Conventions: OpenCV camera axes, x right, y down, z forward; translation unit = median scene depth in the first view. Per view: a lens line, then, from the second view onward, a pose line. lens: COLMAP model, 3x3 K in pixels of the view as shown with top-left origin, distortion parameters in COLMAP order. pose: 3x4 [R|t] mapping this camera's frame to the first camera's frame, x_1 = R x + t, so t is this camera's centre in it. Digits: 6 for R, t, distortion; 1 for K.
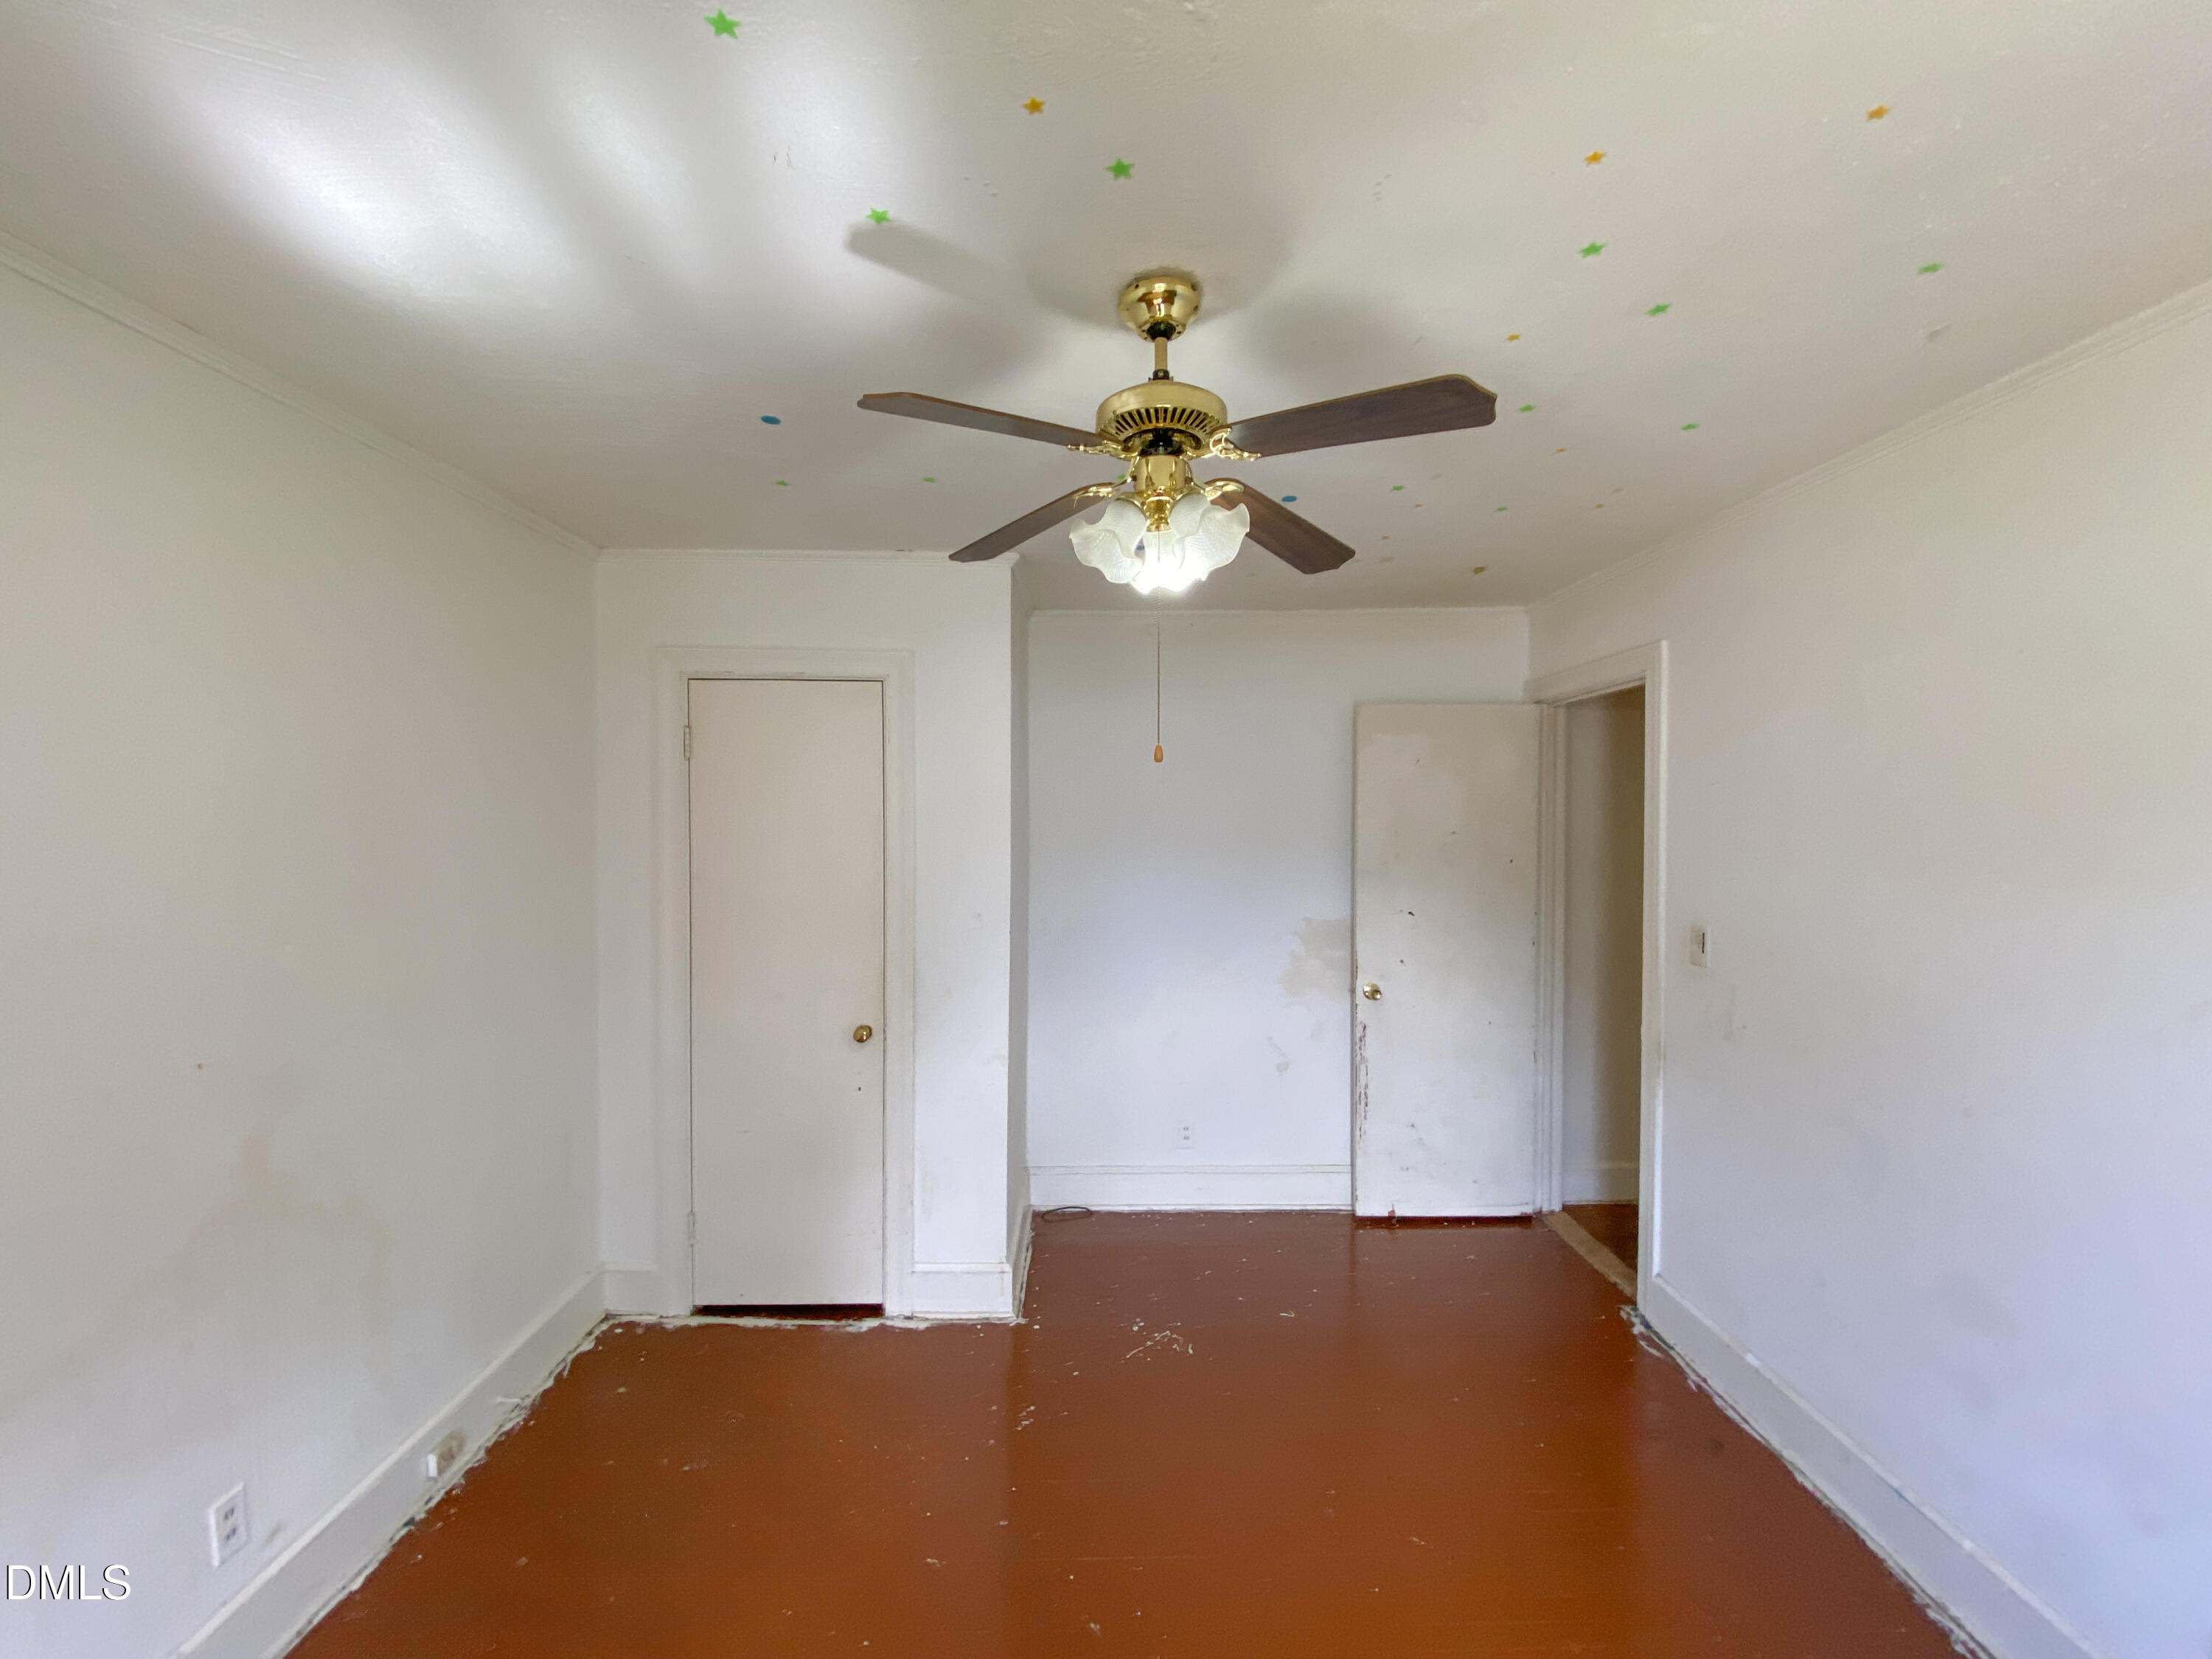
lens RADIAL K [[892.0, 0, 1102.9], [0, 892.0, 823.1], [0, 0, 1]] dist [-0.010362, -0.011728]
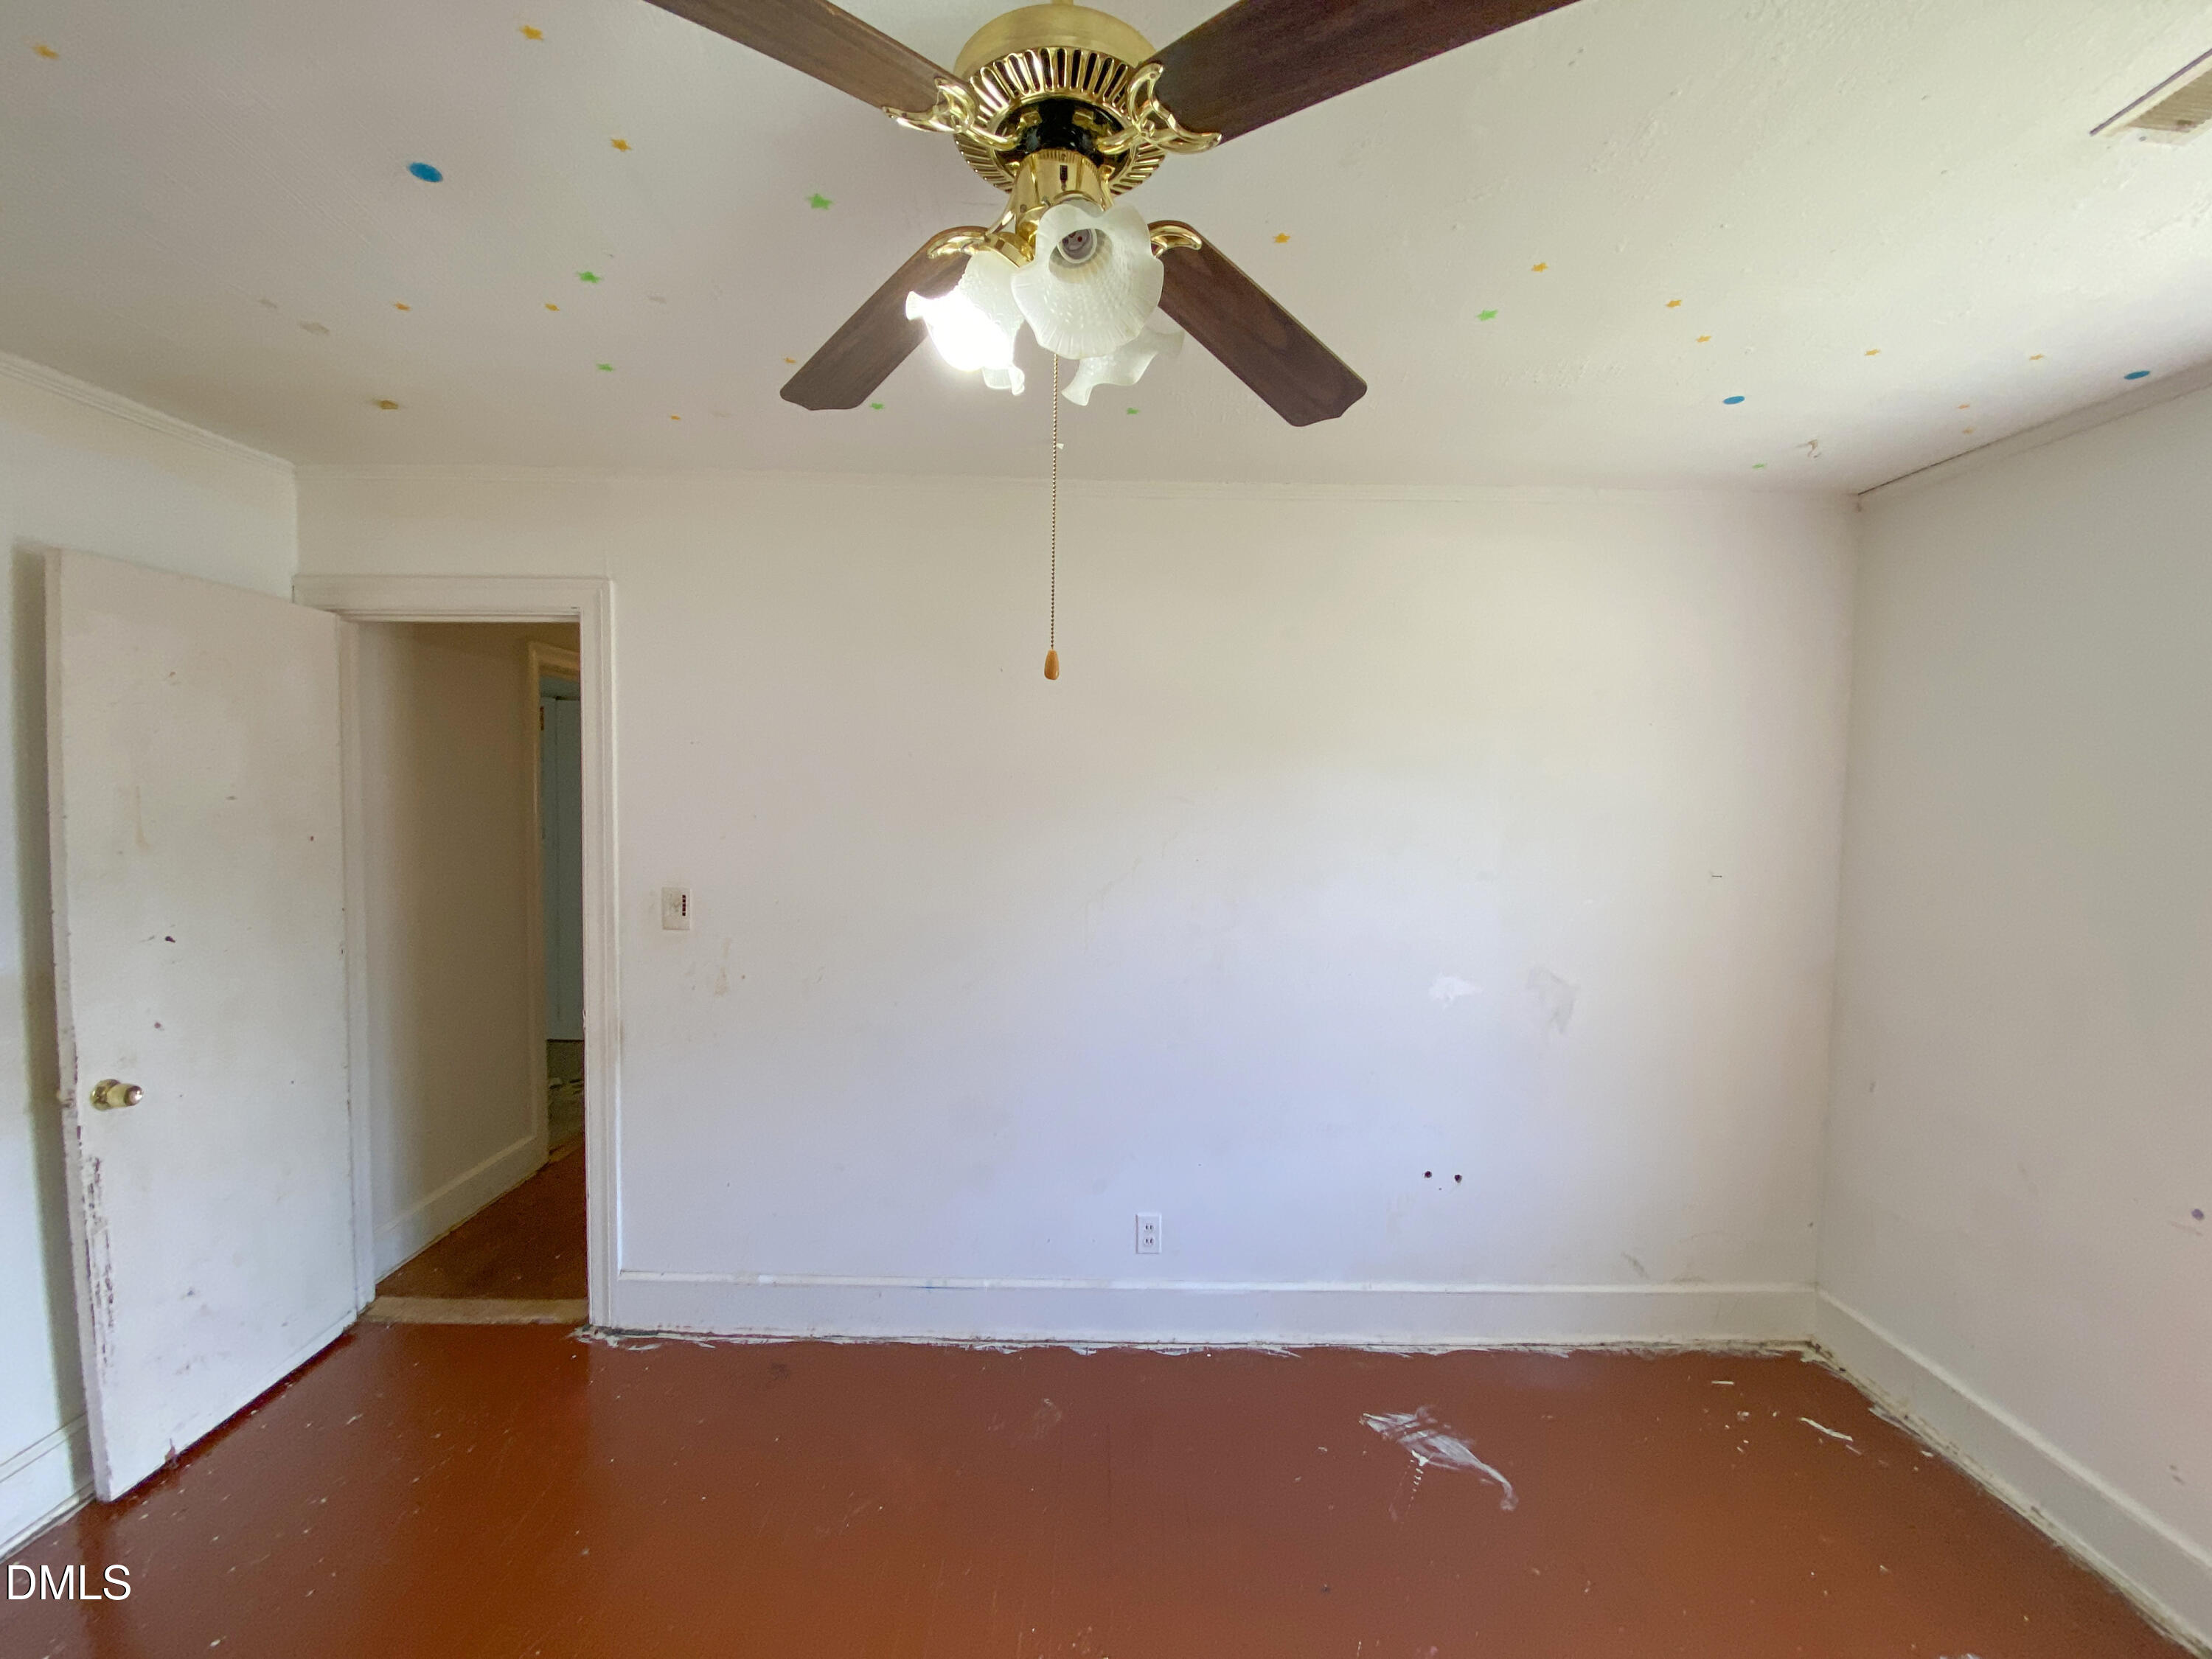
lens RADIAL K [[881.6, 0, 1121.9], [0, 881.6, 829.3], [0, 0, 1]] dist [-0.001412, -0.012146]
pose [[-0.016255, -0.051448, 0.998543, -0.270202], [-0.000910, 0.998676, 0.051440, 0.001153], [-0.999867, -0.000072, -0.016280, 0.482381]]
